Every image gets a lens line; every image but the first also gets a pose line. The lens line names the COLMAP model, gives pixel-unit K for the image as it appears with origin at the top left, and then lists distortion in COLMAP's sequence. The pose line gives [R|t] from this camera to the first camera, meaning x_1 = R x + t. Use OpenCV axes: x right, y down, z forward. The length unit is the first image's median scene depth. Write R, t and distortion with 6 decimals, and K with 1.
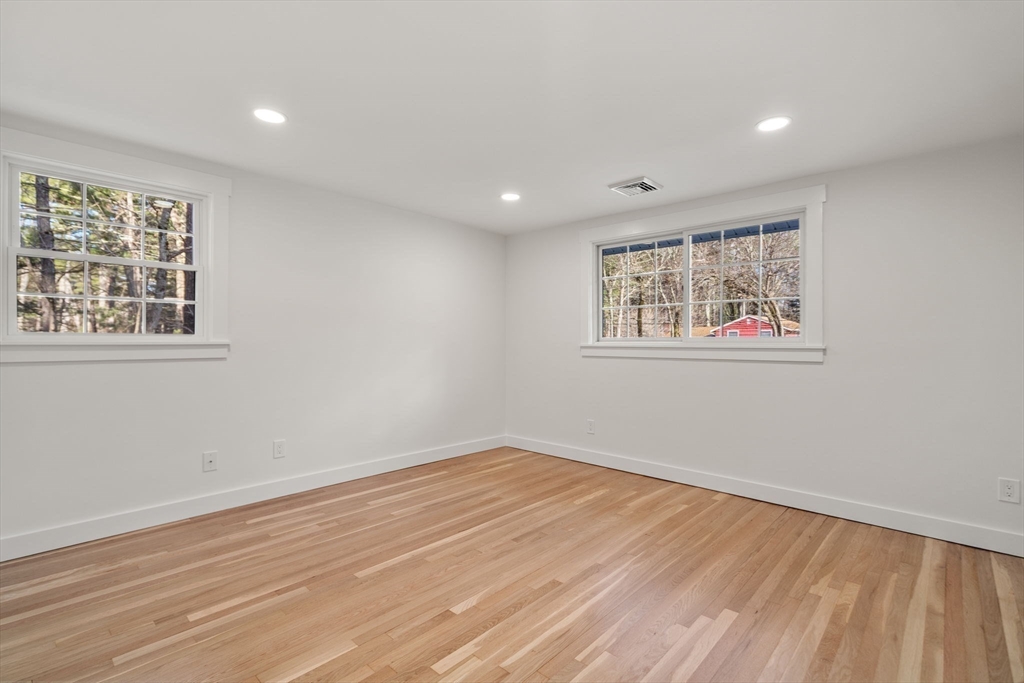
lens RADIAL K [[474.3, 0, 514.7], [0, 474.3, 344.7], [0, 0, 1]] dist [-0.001664, -0.000147]
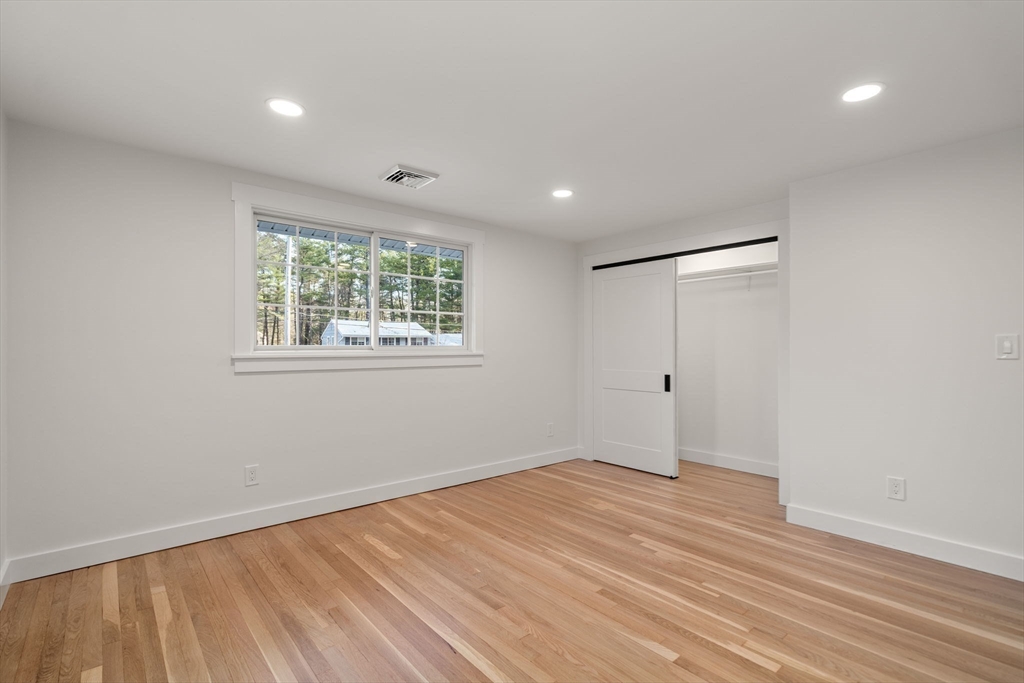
lens RADIAL K [[474.3, 0, 514.7], [0, 474.3, 344.7], [0, 0, 1]] dist [-0.001664, -0.000147]
pose [[0.111058, 0.003412, 0.993808, -0.712829], [0.006612, 0.999969, -0.004172, -0.015101], [-0.993792, 0.007034, 0.111032, 0.814900]]
